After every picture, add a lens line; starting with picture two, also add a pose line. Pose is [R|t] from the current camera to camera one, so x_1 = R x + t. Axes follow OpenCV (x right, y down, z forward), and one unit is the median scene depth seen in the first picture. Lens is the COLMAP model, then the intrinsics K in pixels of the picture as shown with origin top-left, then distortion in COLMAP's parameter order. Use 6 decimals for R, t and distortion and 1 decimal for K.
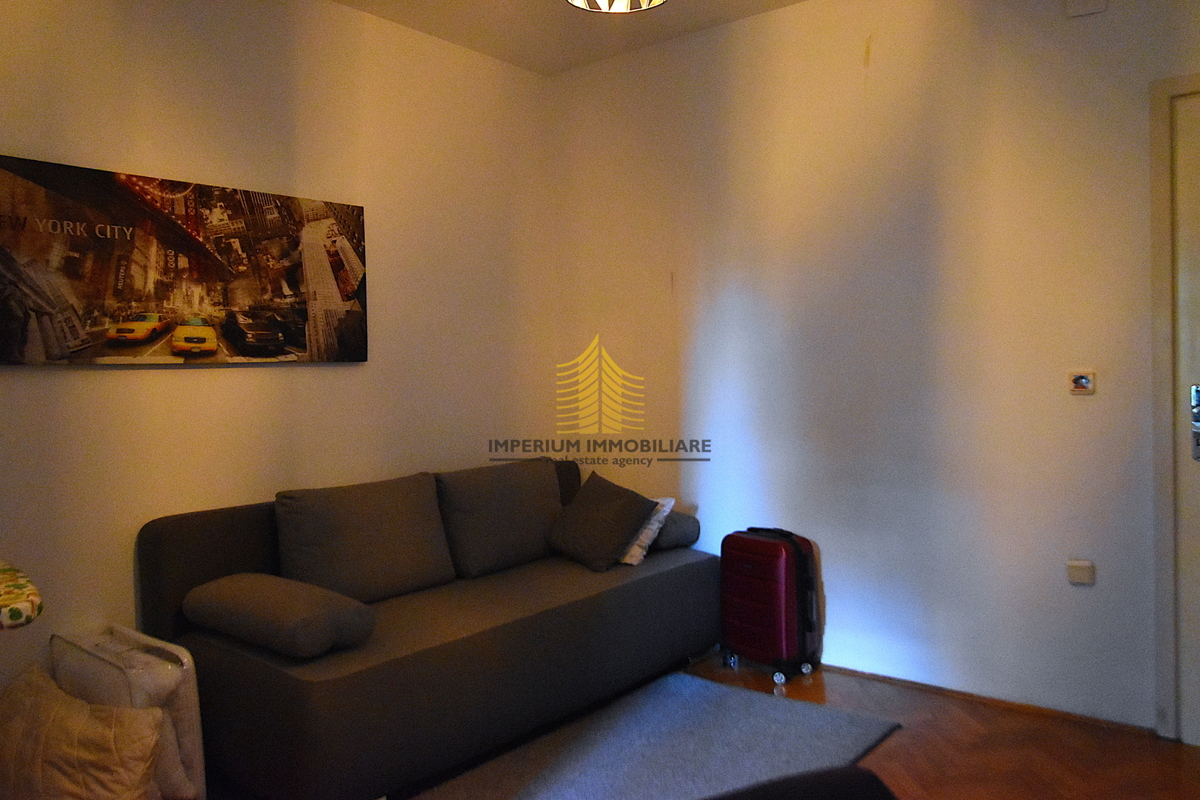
lens RADIAL K [[953.4, 0, 600.1], [0, 953.4, 401.8], [0, 0, 1]] dist [0.005350, 0.003572]
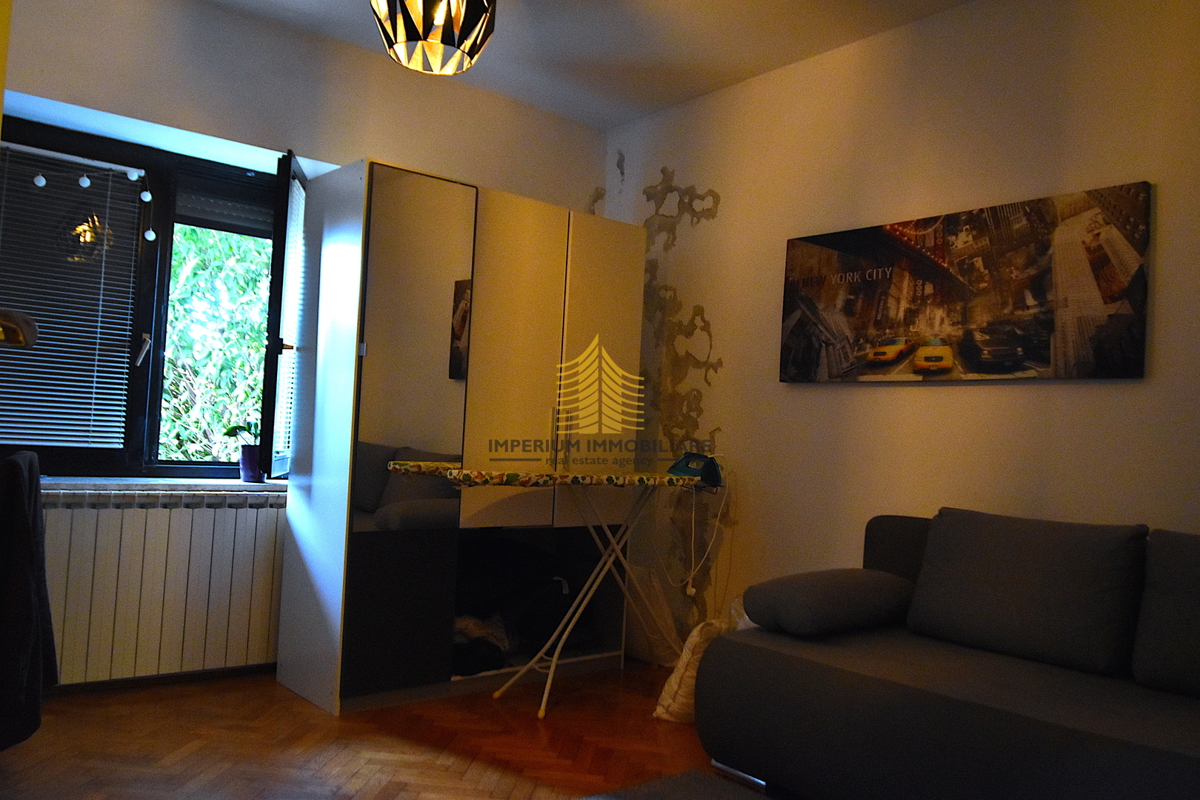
lens RADIAL K [[953.4, 0, 600.6], [0, 953.4, 396.5], [0, 0, 1]] dist [0.005350, 0.003572]
pose [[-0.206396, -0.025660, -0.978132, 0.697801], [-0.076906, 0.996989, -0.009927, 0.017055], [0.975442, 0.073176, -0.207748, 0.845648]]
